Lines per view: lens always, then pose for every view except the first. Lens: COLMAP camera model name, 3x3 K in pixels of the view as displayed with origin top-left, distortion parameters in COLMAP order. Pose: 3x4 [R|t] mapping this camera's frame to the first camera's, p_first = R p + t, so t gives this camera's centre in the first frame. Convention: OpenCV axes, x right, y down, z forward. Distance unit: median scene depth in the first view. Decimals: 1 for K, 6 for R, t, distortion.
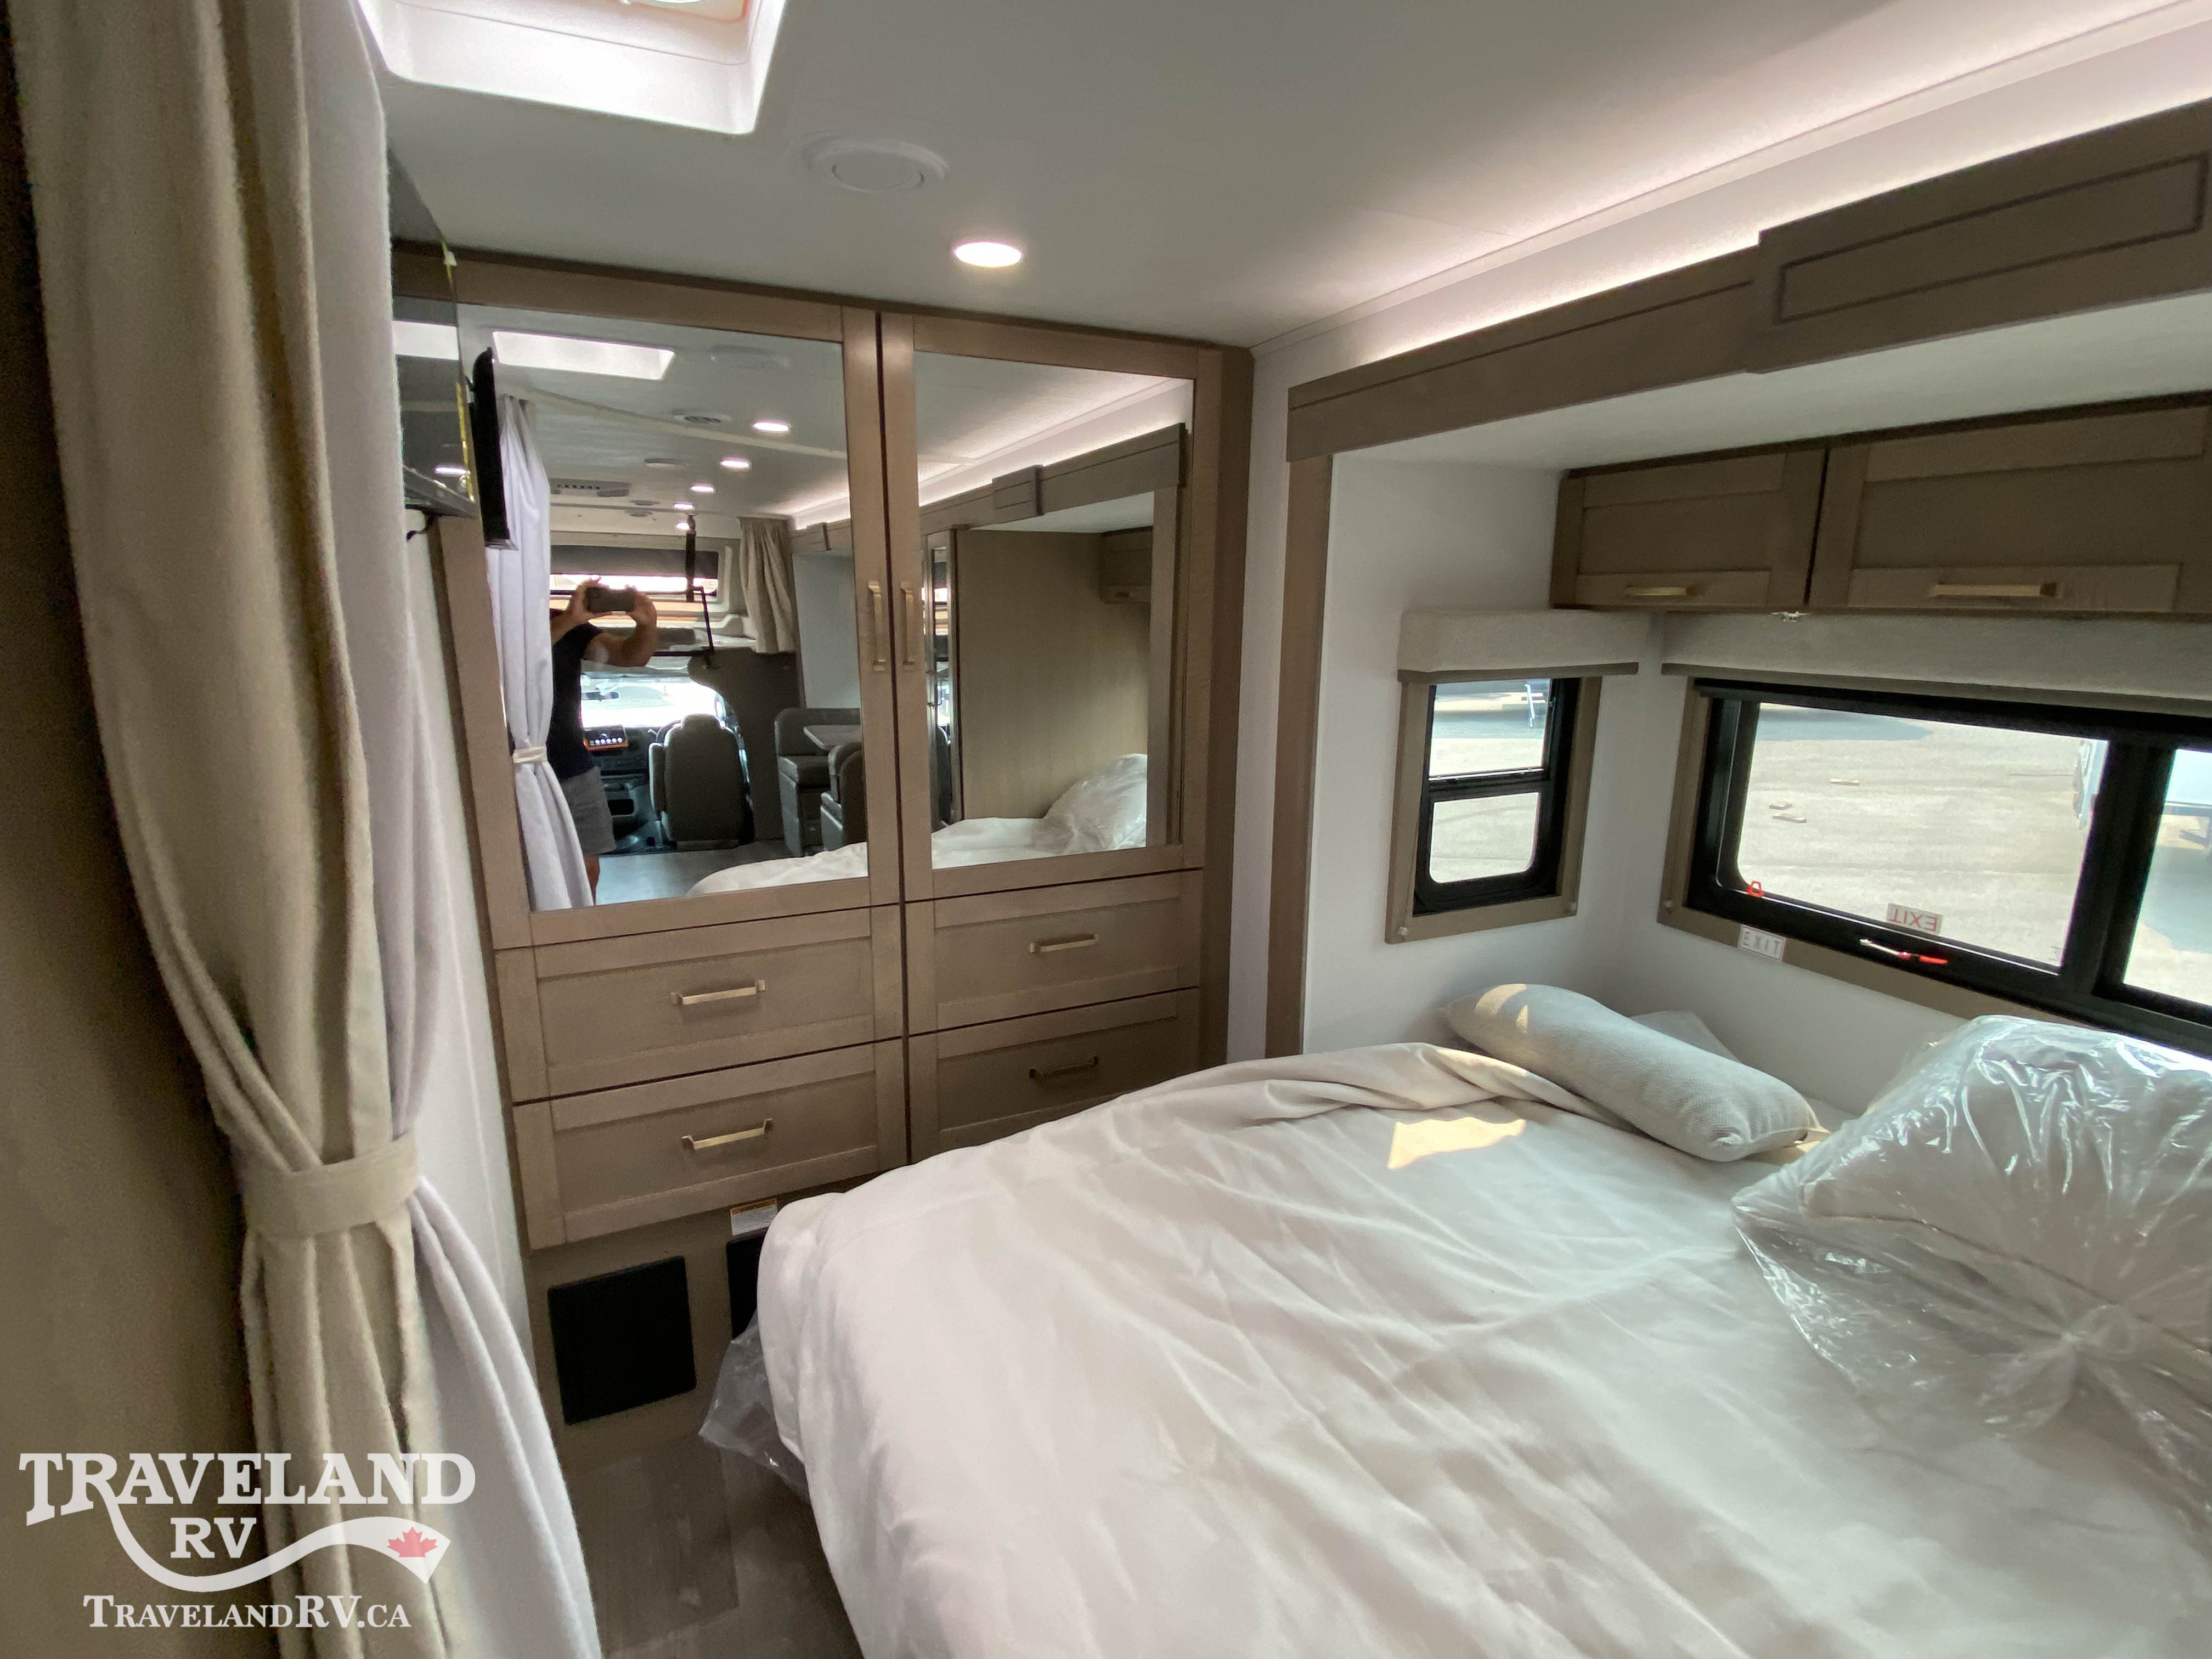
lens RADIAL K [[1023.7, 0, 1096.9], [0, 1023.7, 825.0], [0, 0, 1]] dist [0.035577, -0.029294]
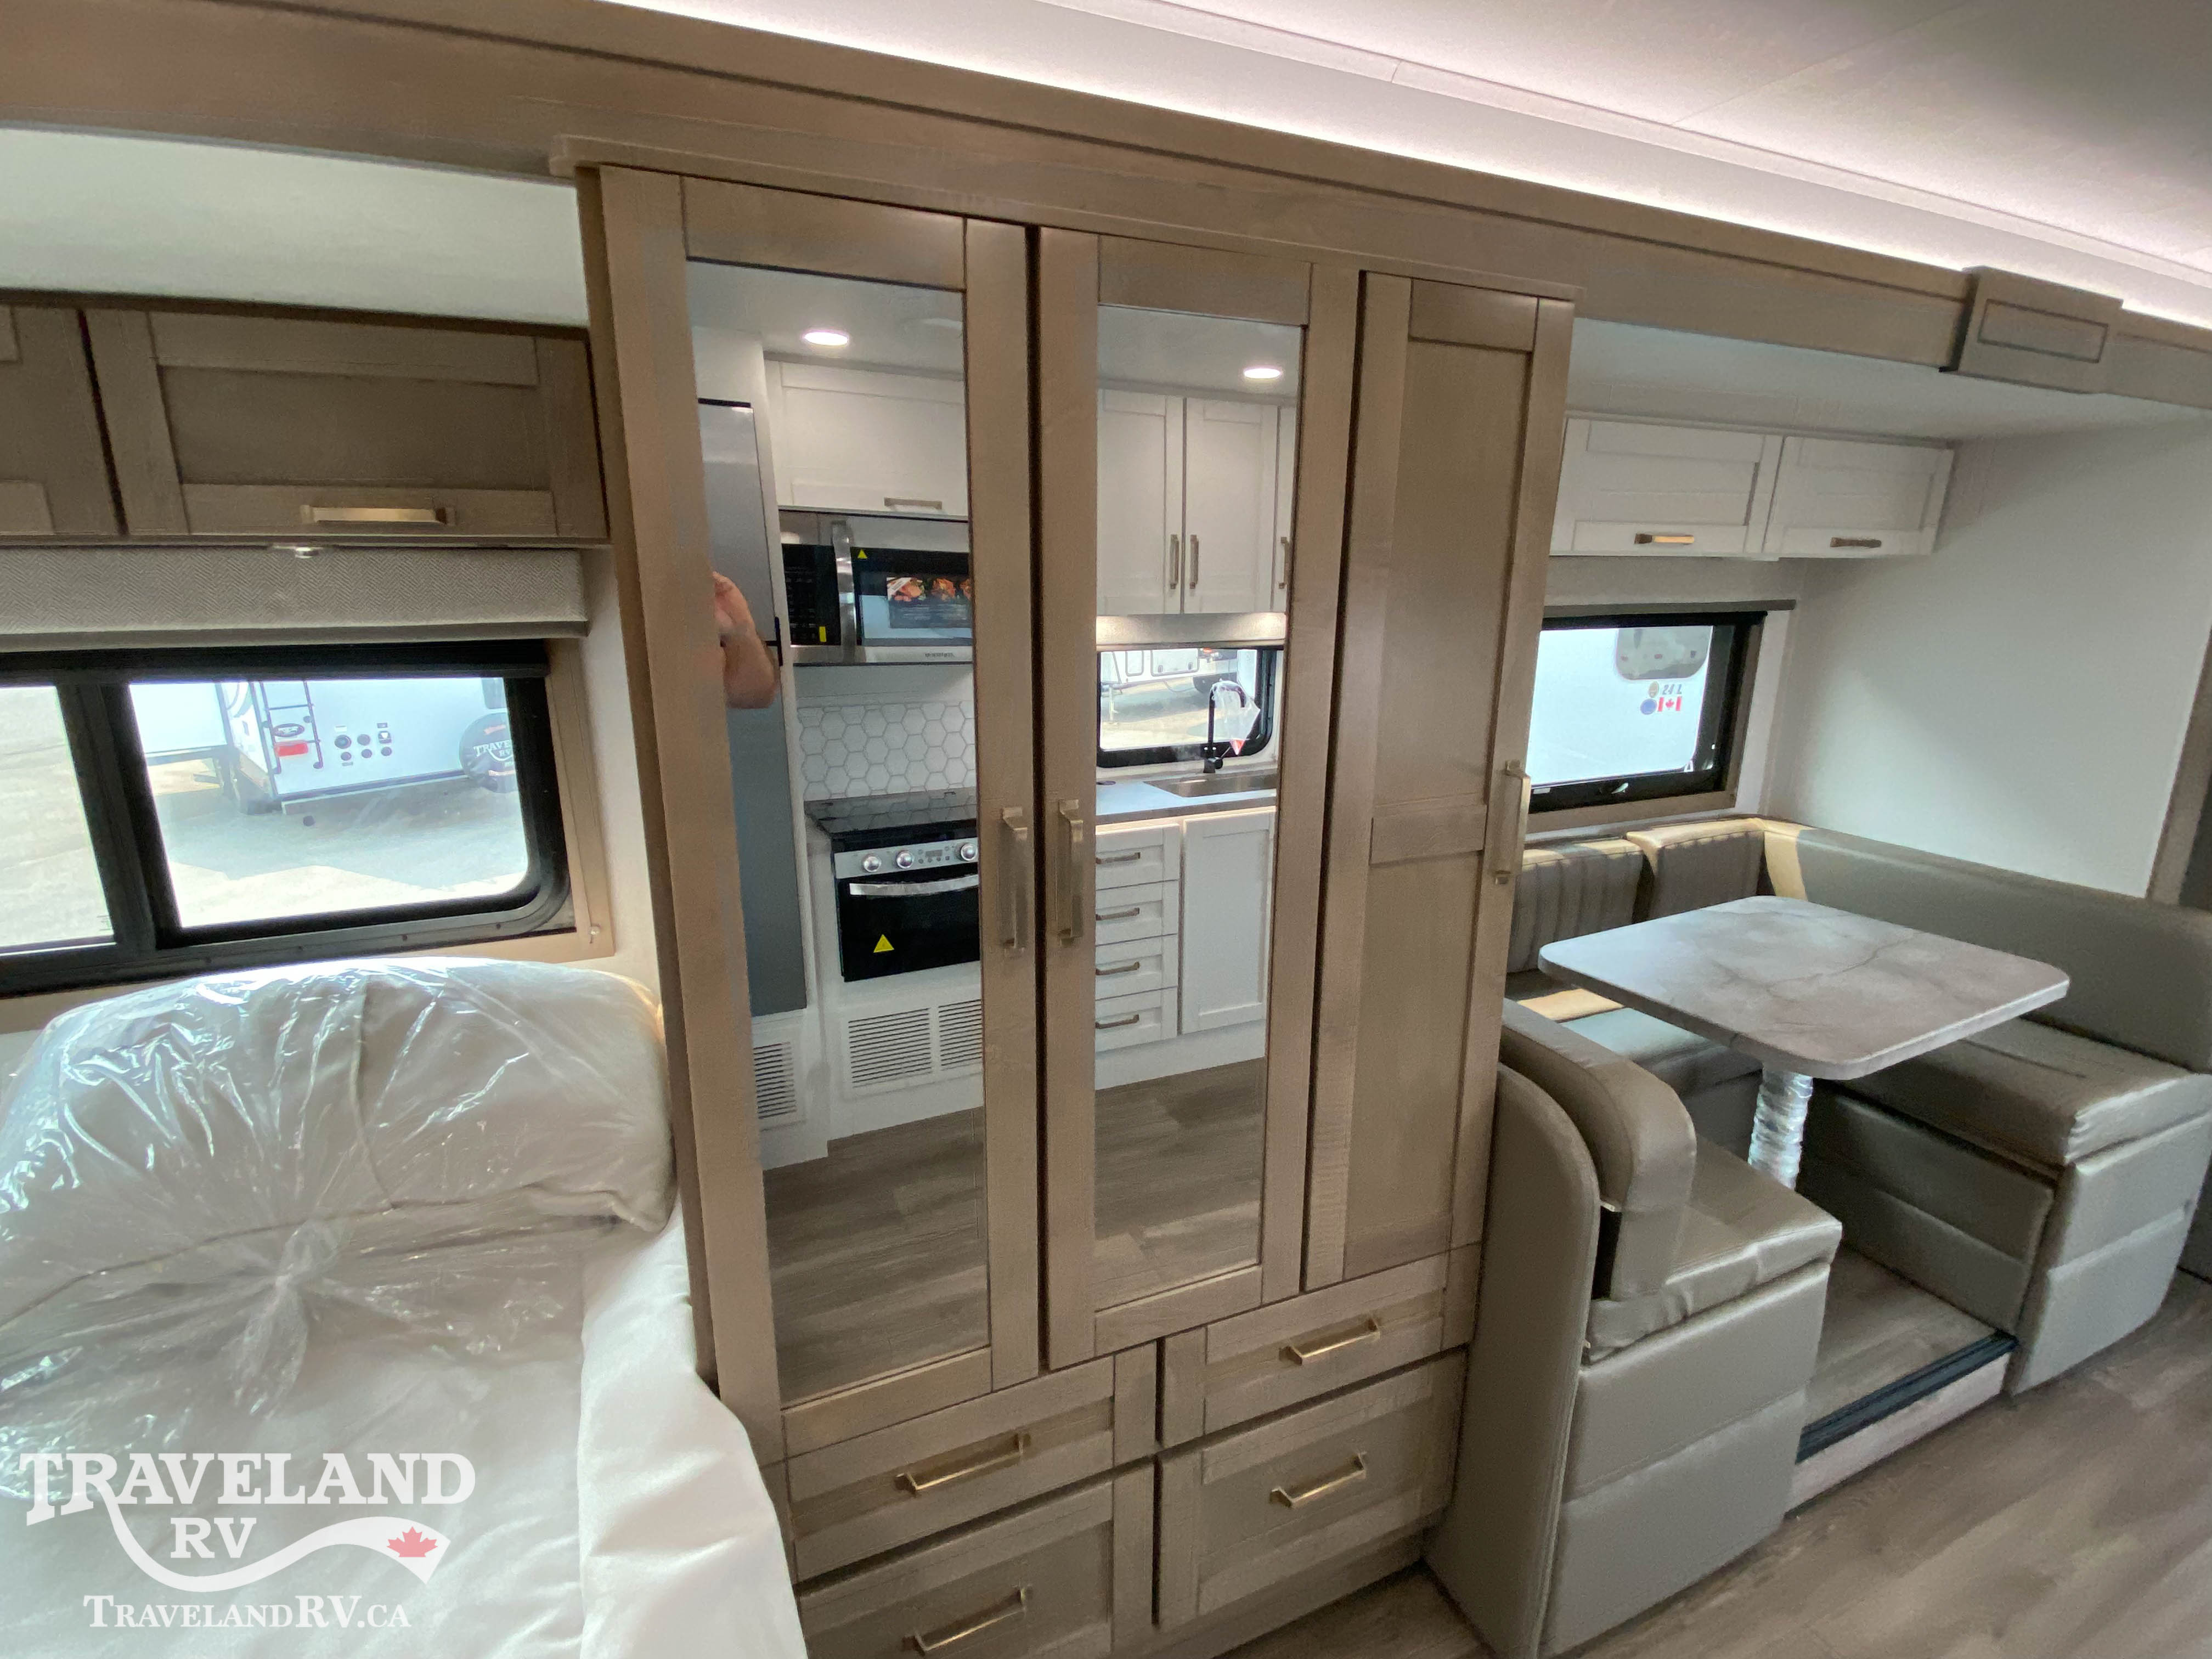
lens RADIAL K [[1033.1, 0, 1111.0], [0, 1033.1, 830.5], [0, 0, 1]] dist [0.018548, -0.020666]
pose [[0.013399, -0.249774, 0.968211, 0.074187], [0.210226, 0.947359, 0.241485, 0.013747], [-0.977561, 0.200308, 0.065203, 0.050794]]
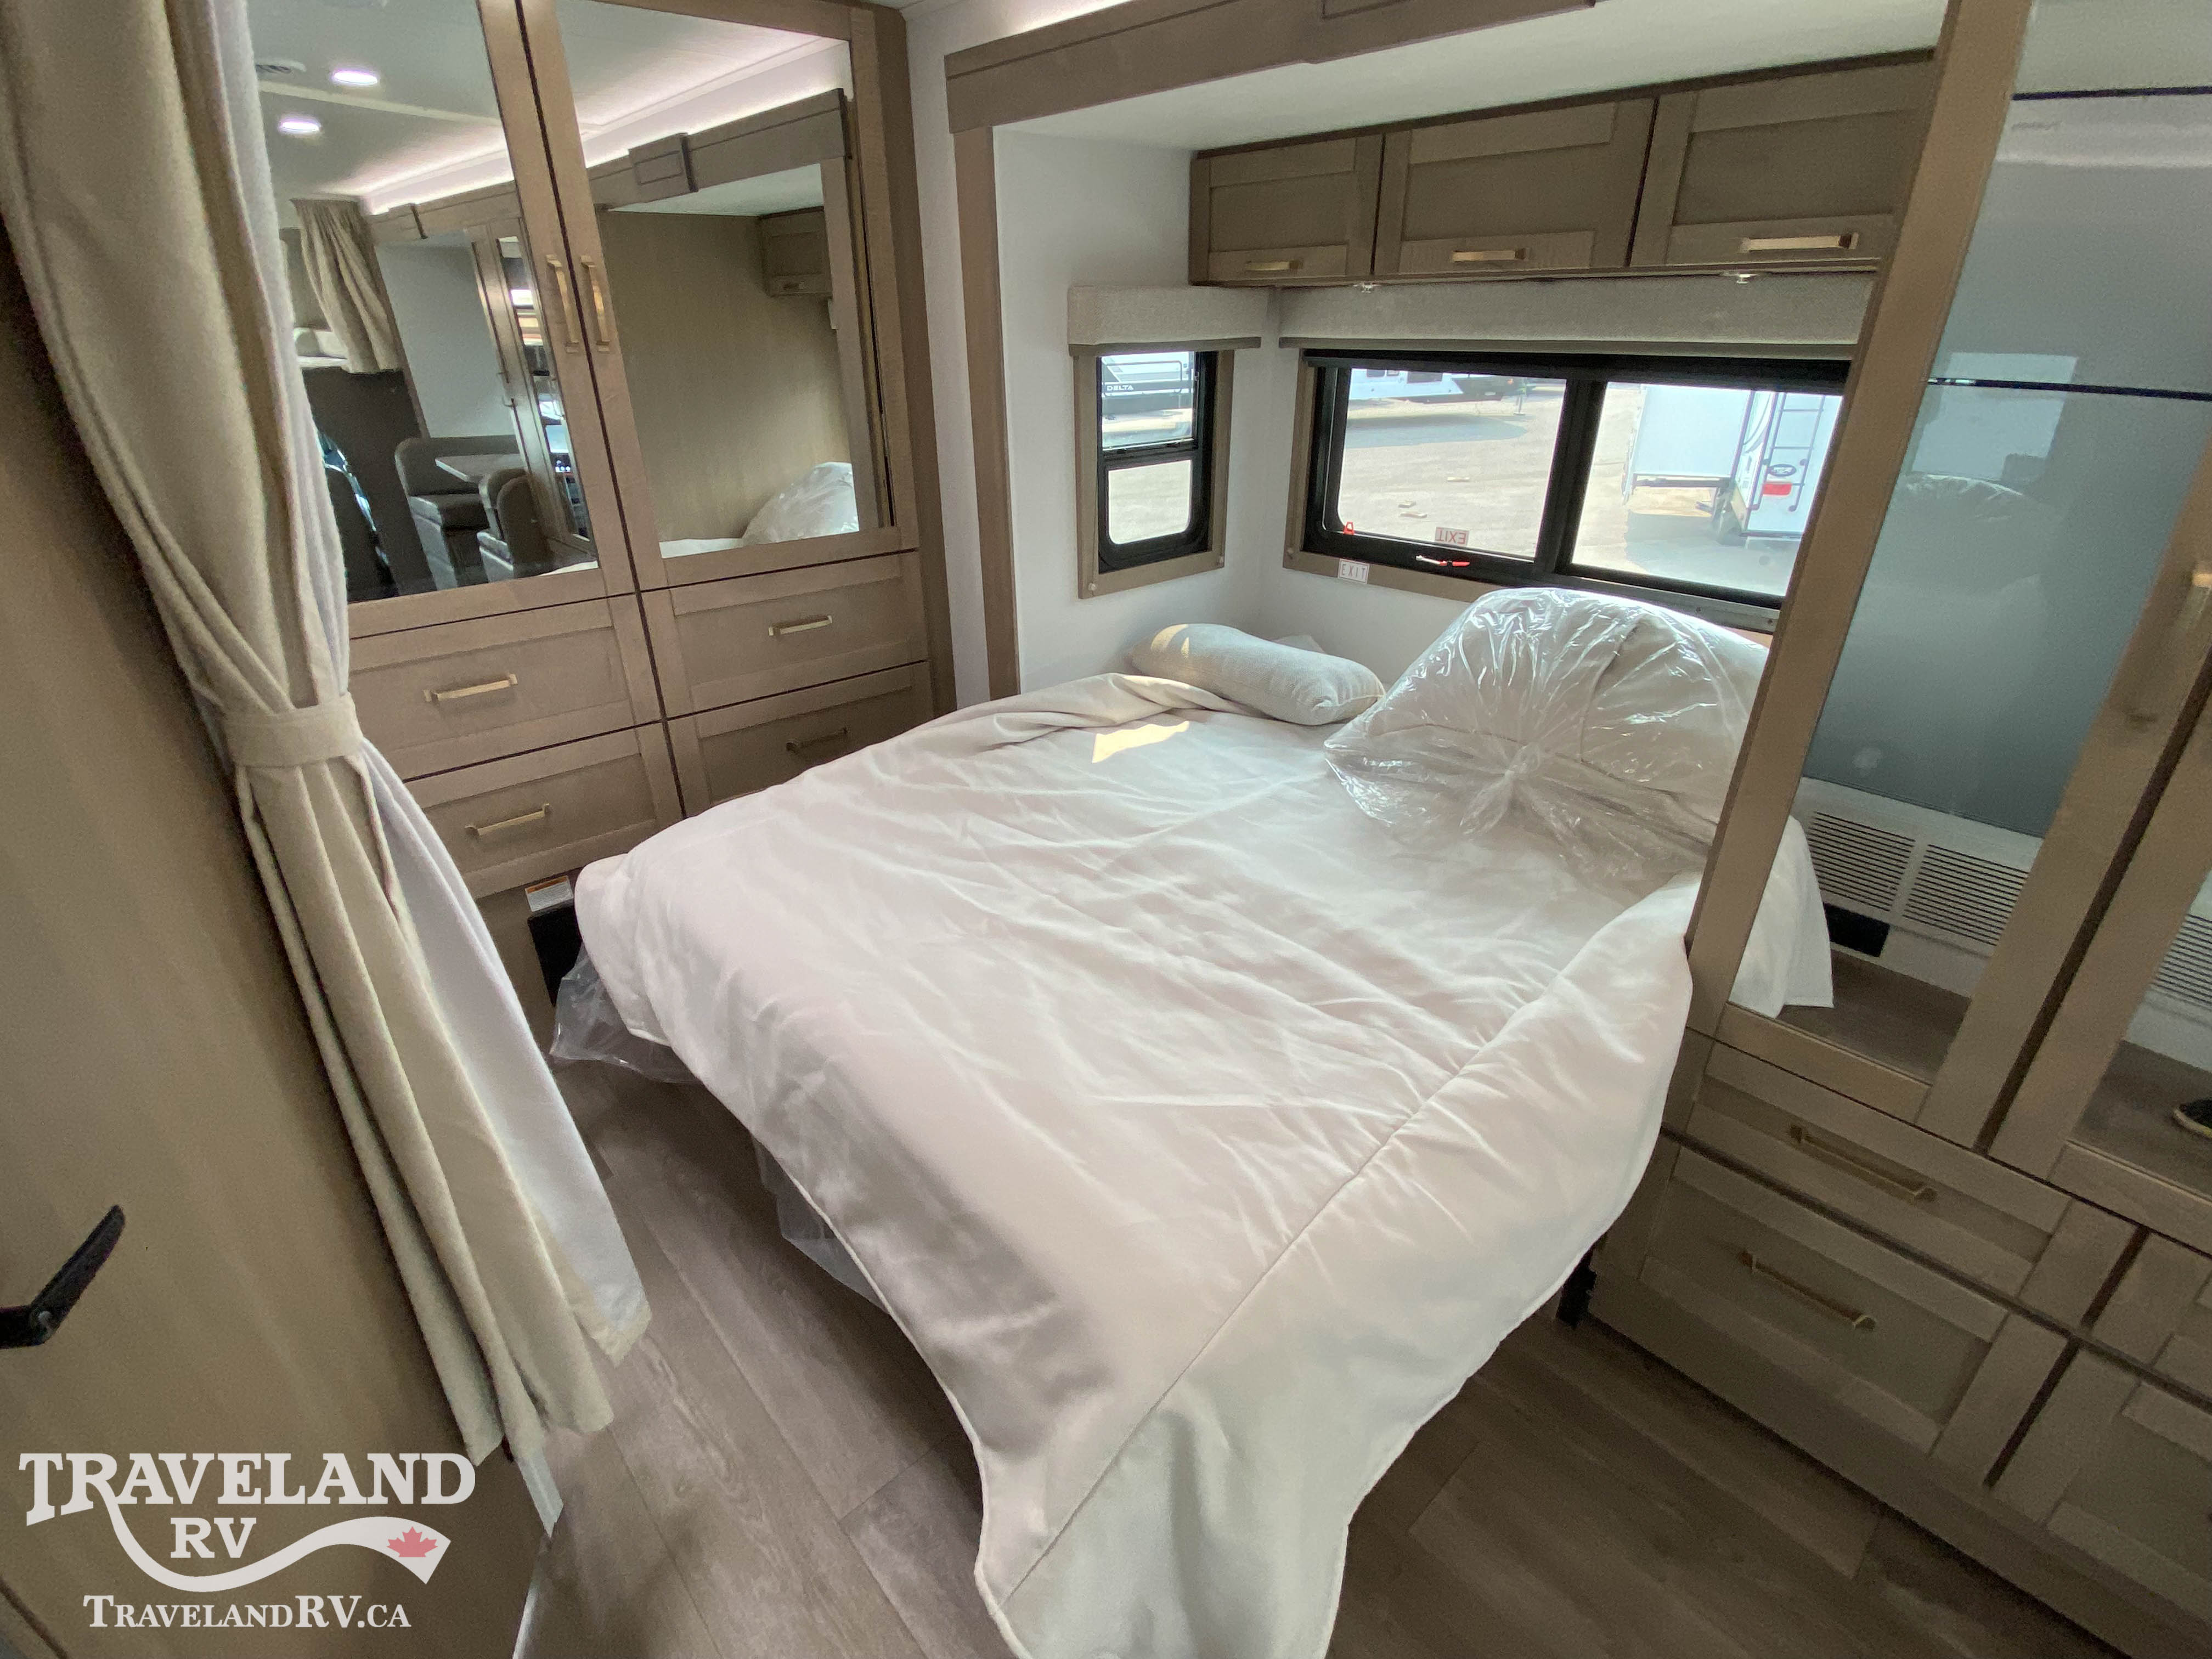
lens RADIAL K [[1023.7, 0, 1096.9], [0, 1023.7, 825.0], [0, 0, 1]] dist [0.035577, -0.029294]
pose [[0.954437, -0.143787, 0.261487, -0.058365], [0.076396, 0.964793, 0.251671, 0.086832], [-0.288467, -0.220228, 0.931819, -0.213684]]
